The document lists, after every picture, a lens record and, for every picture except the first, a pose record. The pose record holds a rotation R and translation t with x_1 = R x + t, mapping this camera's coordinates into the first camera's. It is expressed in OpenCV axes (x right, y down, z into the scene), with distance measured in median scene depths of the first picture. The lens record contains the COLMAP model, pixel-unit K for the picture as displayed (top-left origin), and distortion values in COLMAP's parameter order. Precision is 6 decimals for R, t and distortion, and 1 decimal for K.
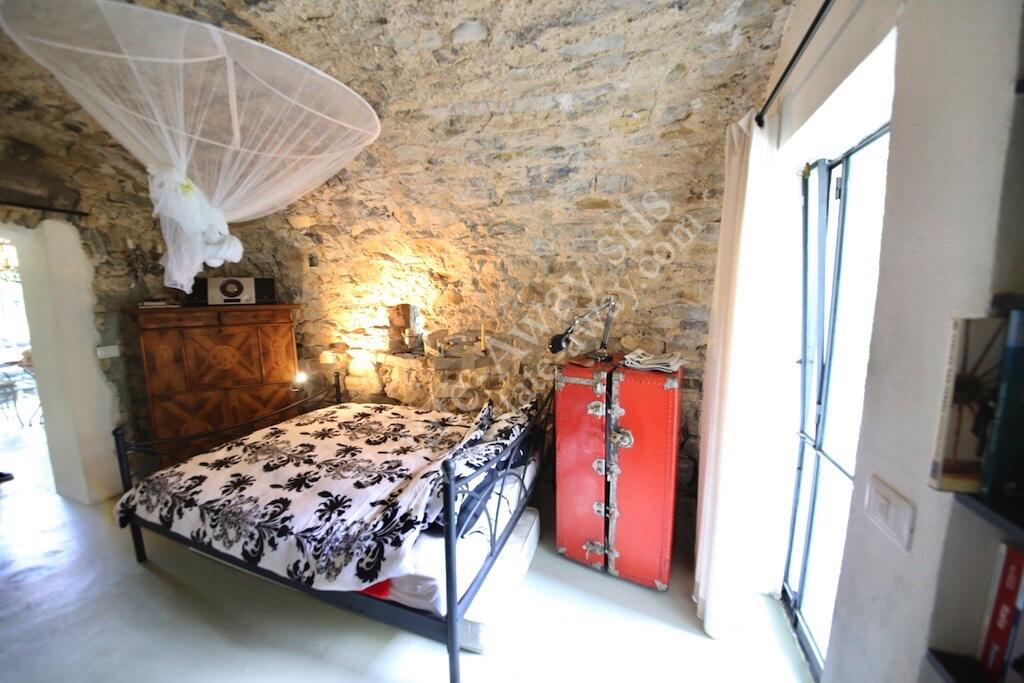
lens RADIAL K [[358.4, 0, 513.7], [0, 358.4, 342.8], [0, 0, 1]] dist [-0.040460, -0.000160]
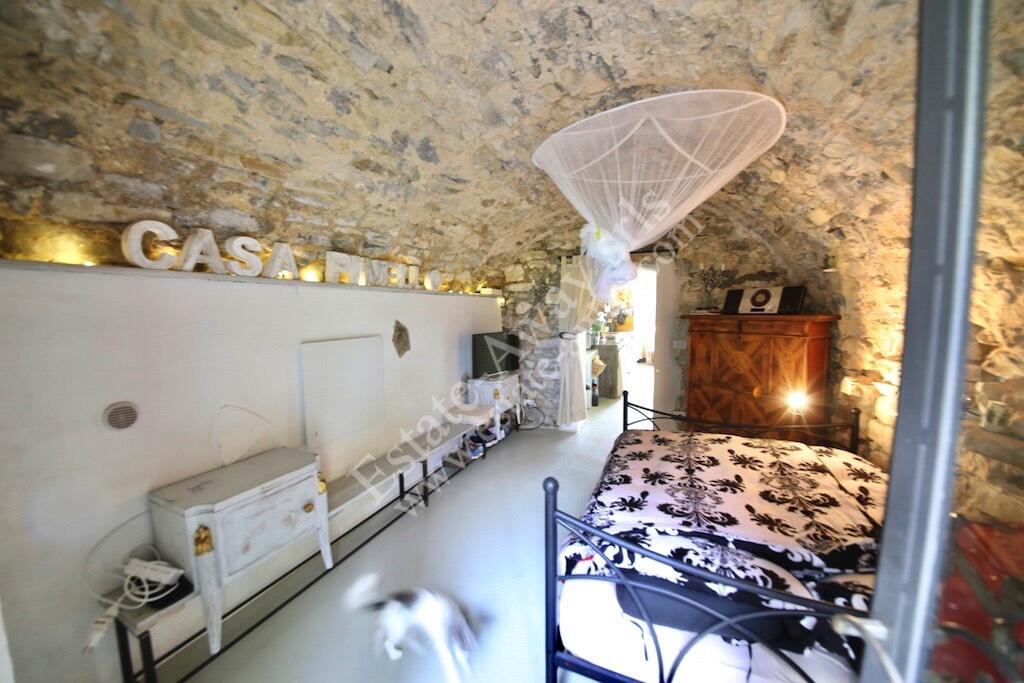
lens RADIAL K [[358.4, 0, 513.7], [0, 358.4, 342.8], [0, 0, 1]] dist [-0.040460, -0.000160]
pose [[-0.112879, 0.093300, -0.989219, 0.348138], [-0.119483, 0.987083, 0.106733, -0.055513], [0.986399, 0.130242, -0.100273, 0.452274]]
